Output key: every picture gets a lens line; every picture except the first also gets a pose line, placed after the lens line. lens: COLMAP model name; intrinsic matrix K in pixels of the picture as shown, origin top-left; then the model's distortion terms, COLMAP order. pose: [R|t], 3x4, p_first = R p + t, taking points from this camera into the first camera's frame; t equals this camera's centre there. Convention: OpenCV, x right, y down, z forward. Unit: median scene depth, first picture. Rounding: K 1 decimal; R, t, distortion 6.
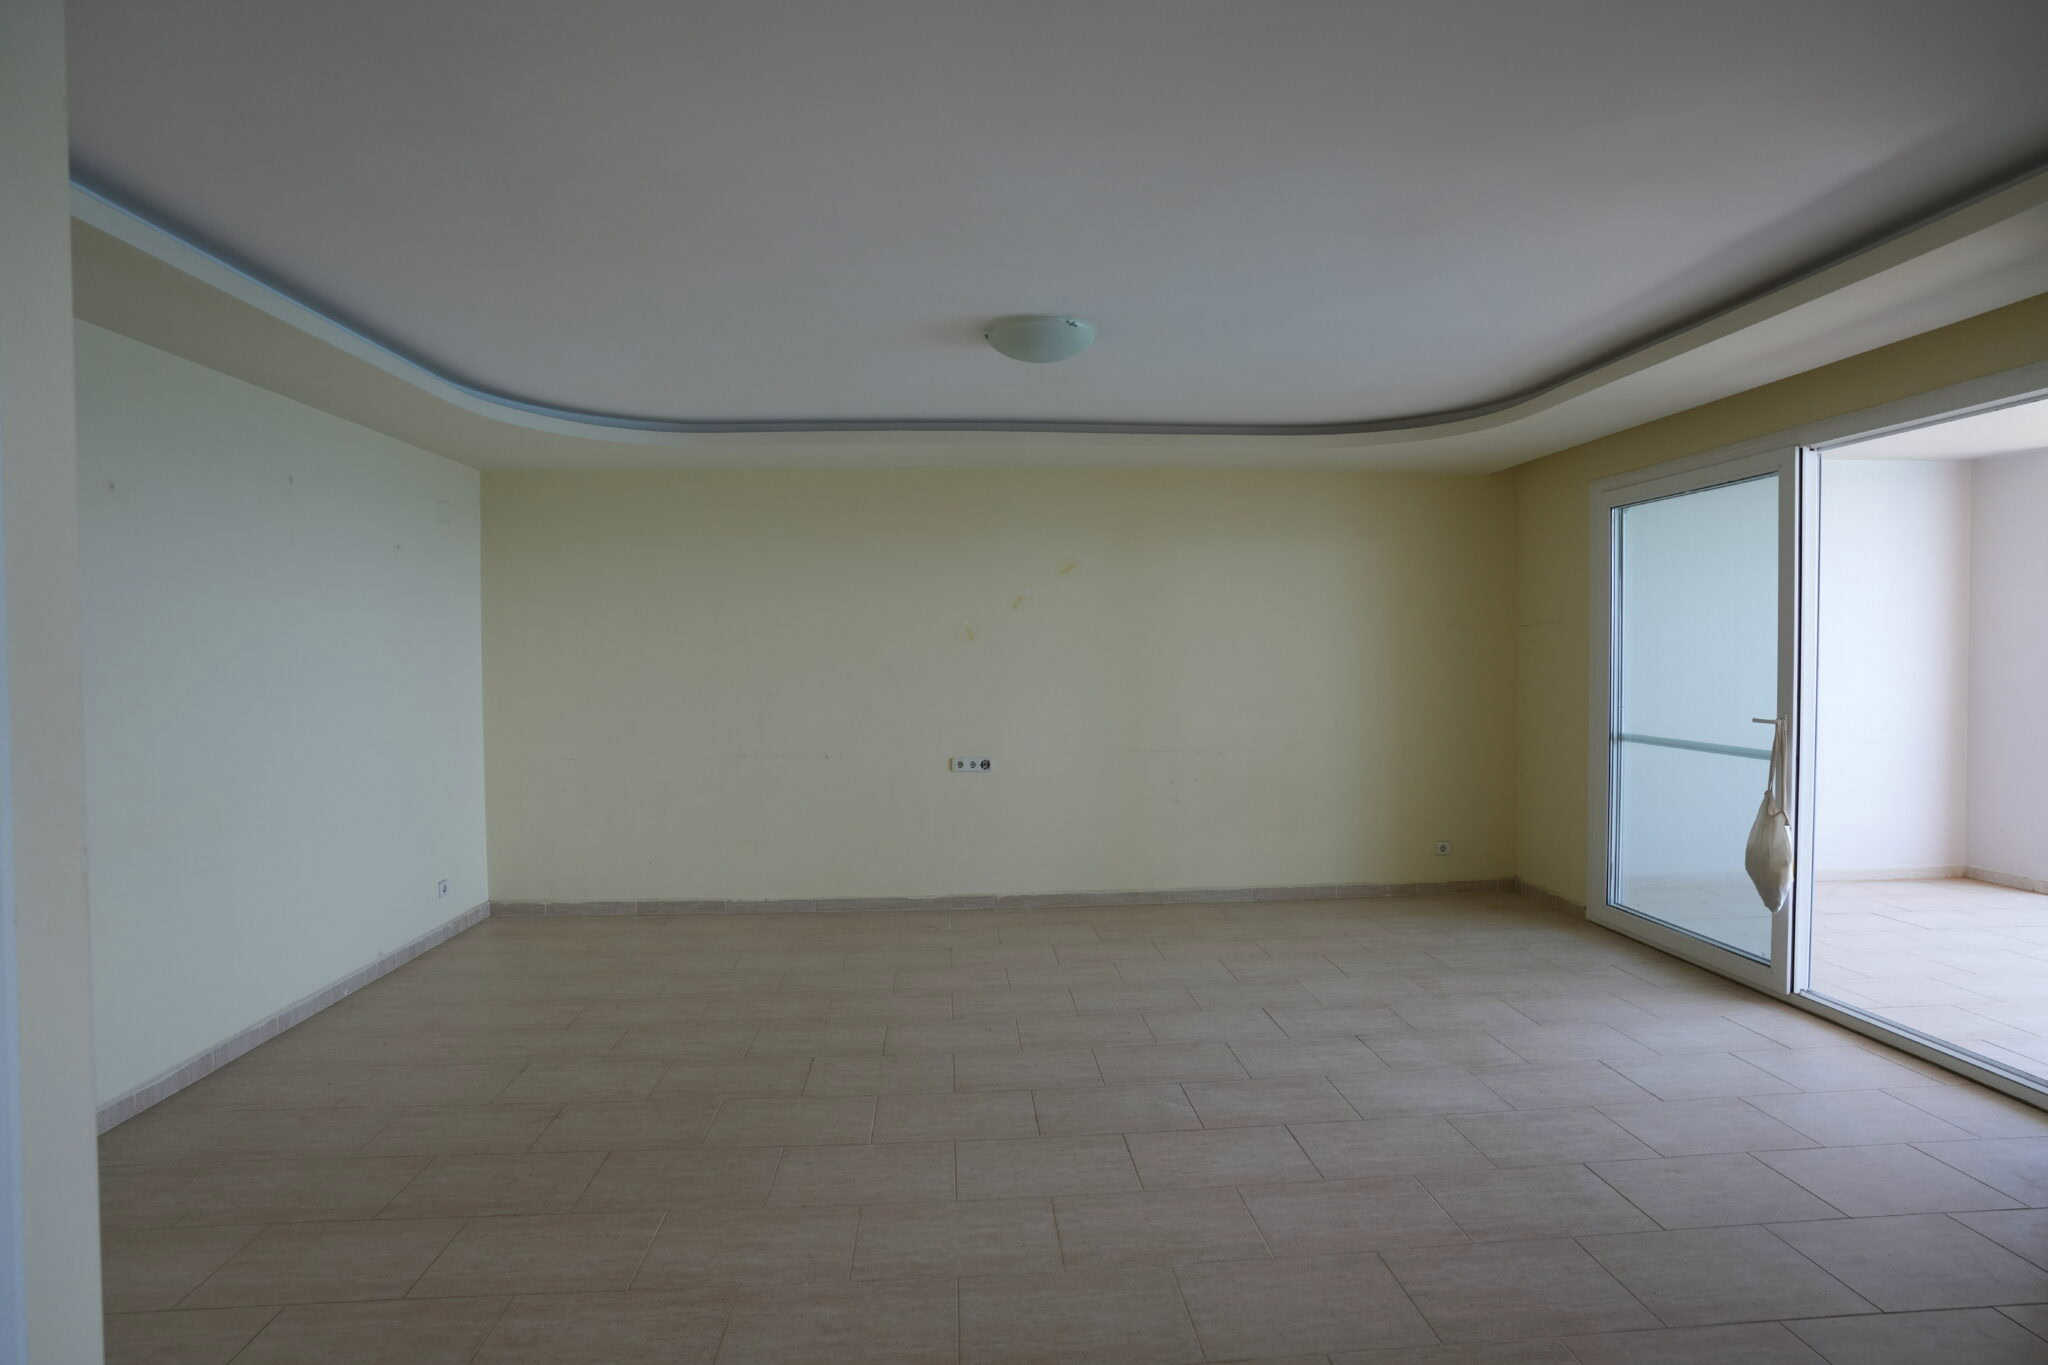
lens RADIAL K [[994.1, 0, 1022.7], [0, 994.1, 680.6], [0, 0, 1]] dist [-0.069977, 0.018733]
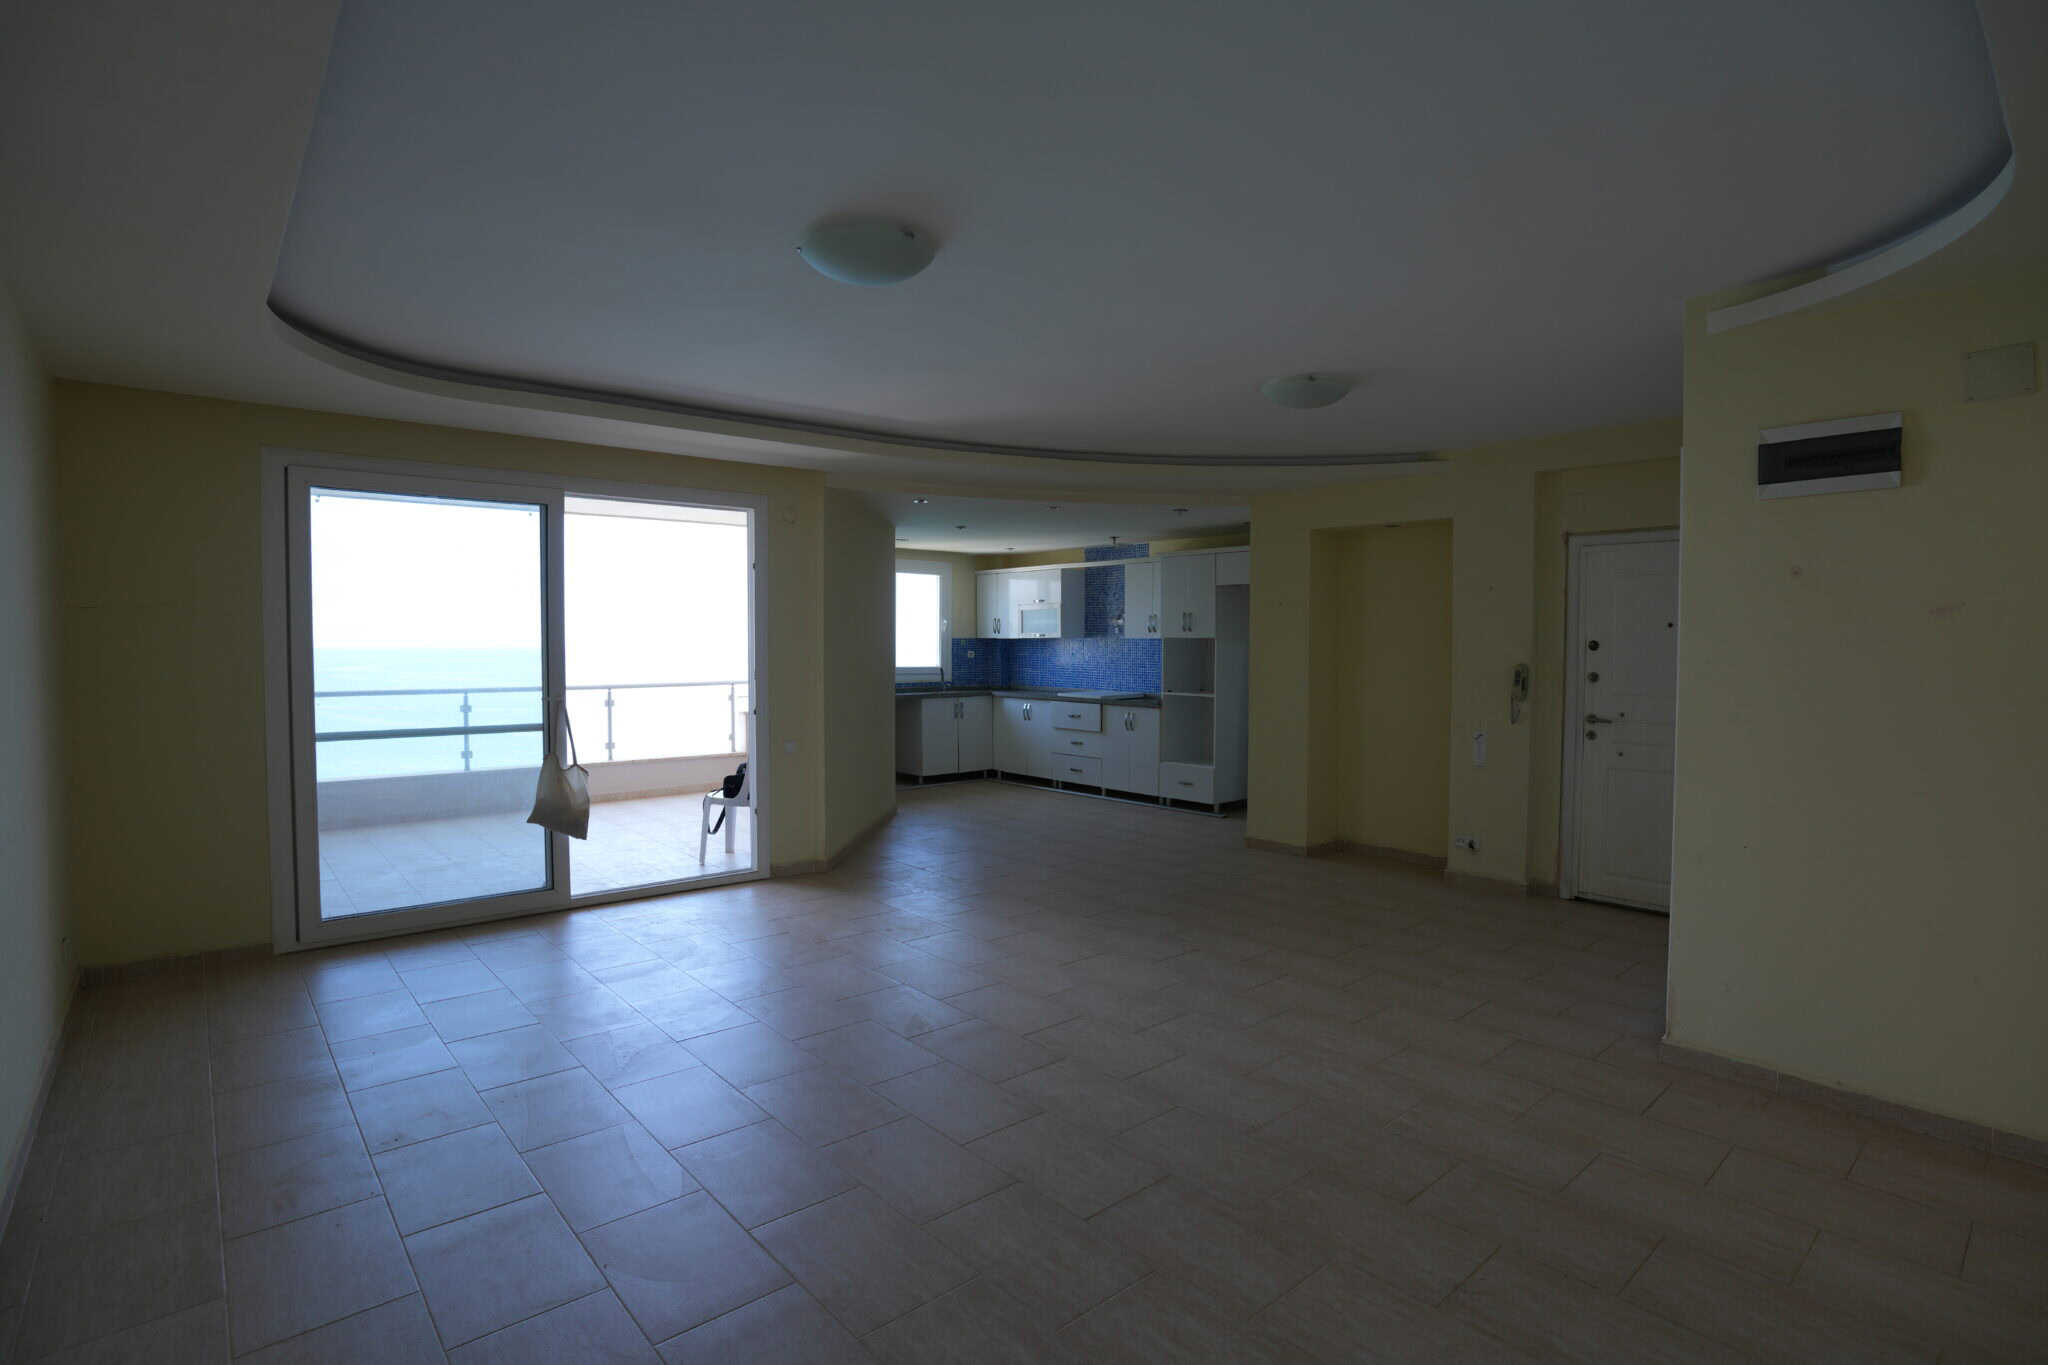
lens RADIAL K [[994.1, 0, 1017.0], [0, 994.1, 670.2], [0, 0, 1]] dist [-0.069977, 0.018733]
pose [[-0.594930, -0.016576, 0.803606, -0.581421], [0.024343, 0.998957, 0.038627, -0.029085], [-0.803409, 0.042542, -0.593906, 1.137487]]
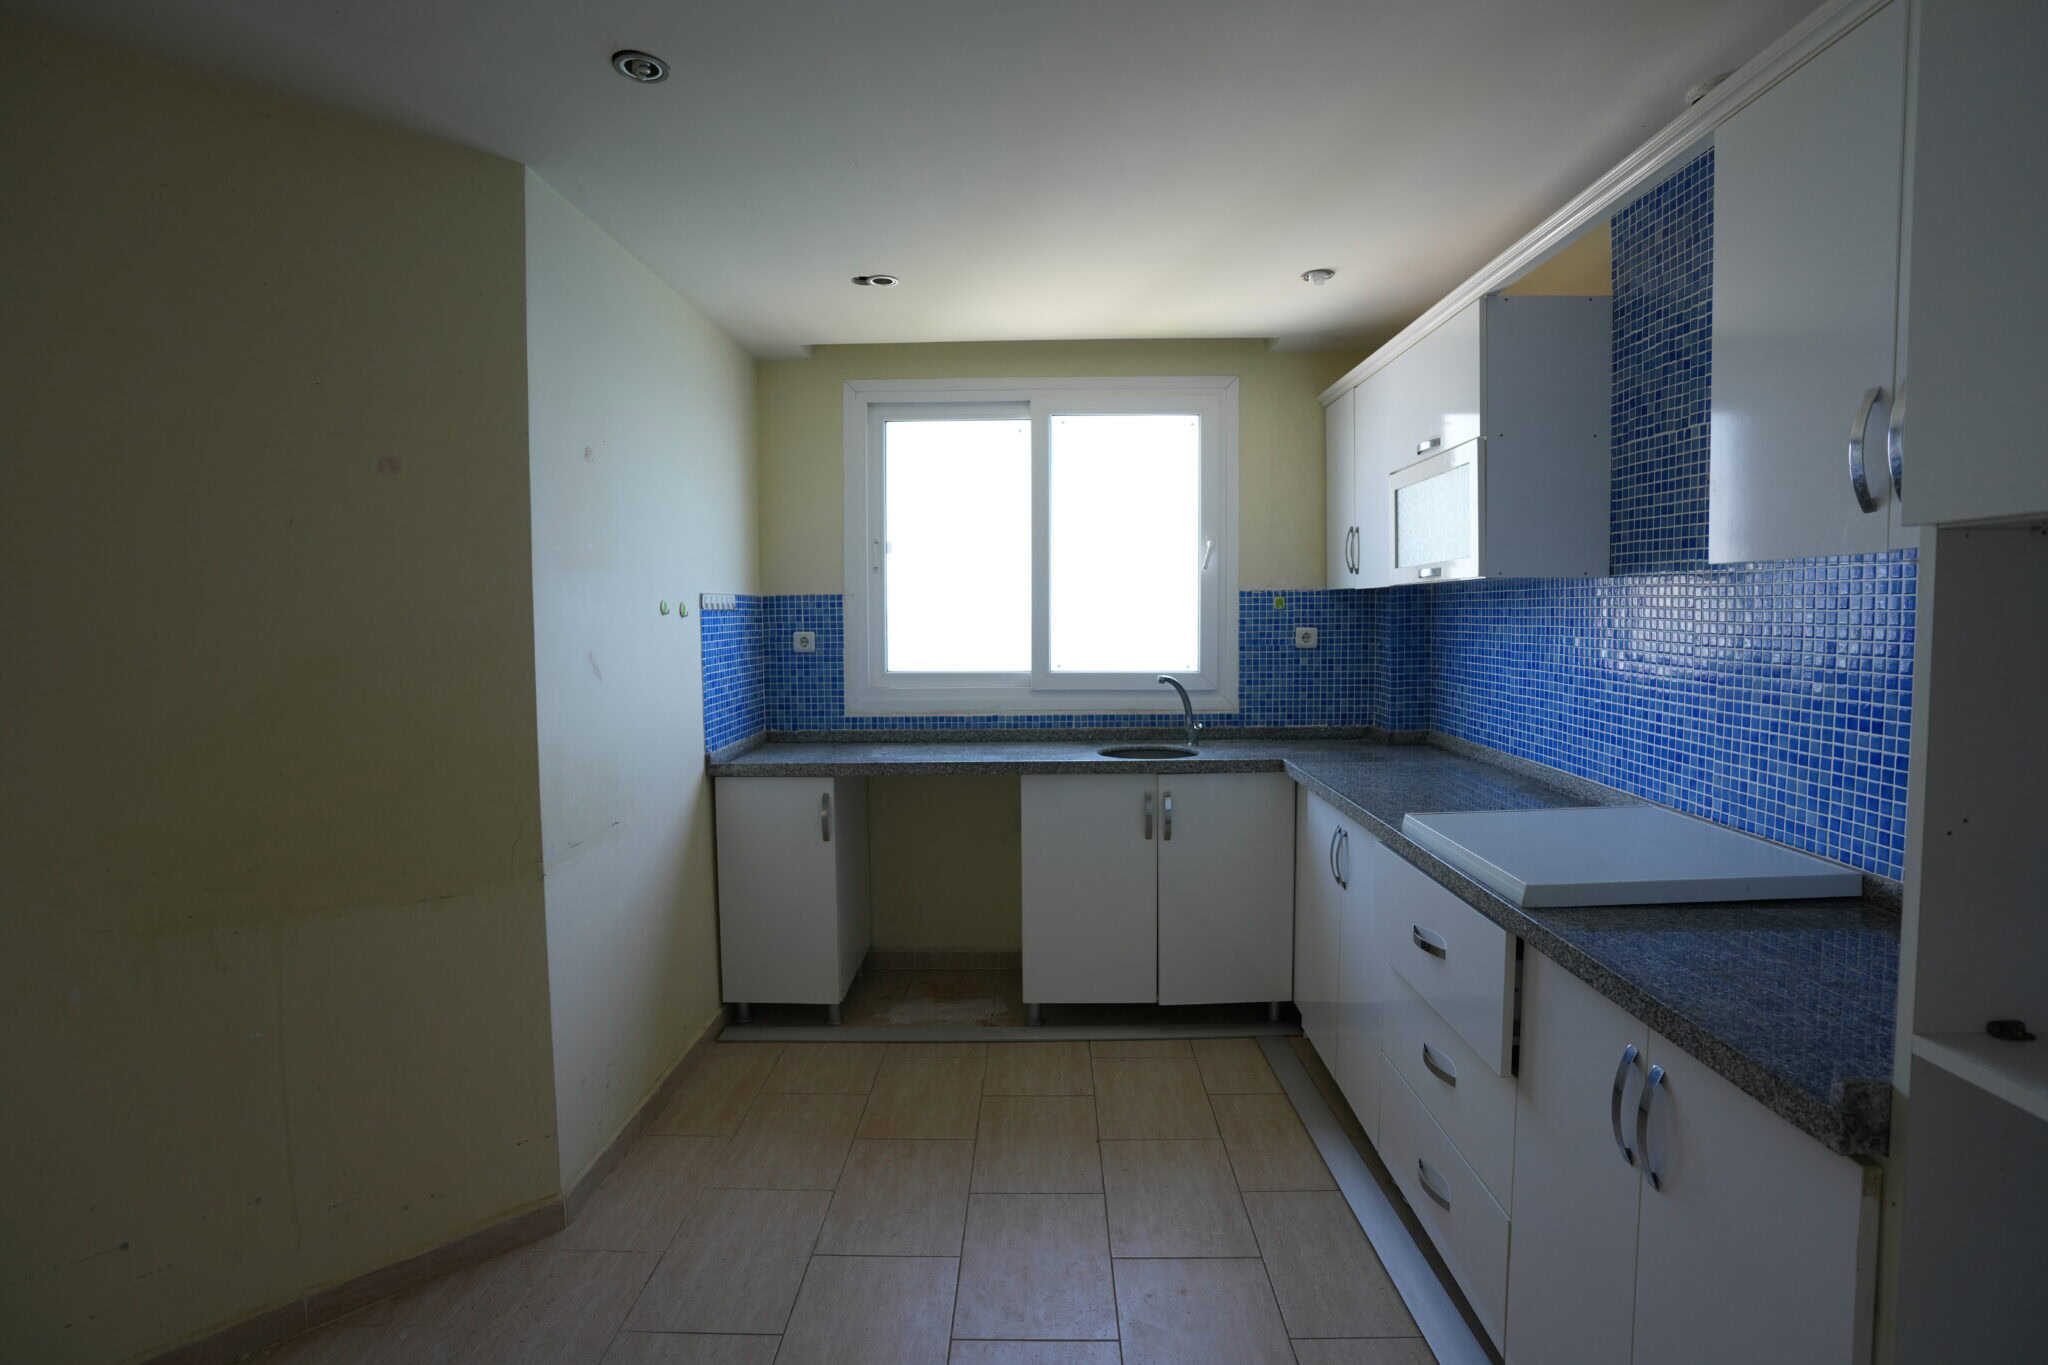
lens RADIAL K [[994.1, 0, 1029.2], [0, 994.1, 673.5], [0, 0, 1]] dist [-0.069977, 0.018733]
pose [[0.086467, -0.053385, 0.994823, -0.038761], [0.034338, 0.998130, 0.050578, -0.013870], [-0.995663, 0.029786, 0.088138, 0.578867]]
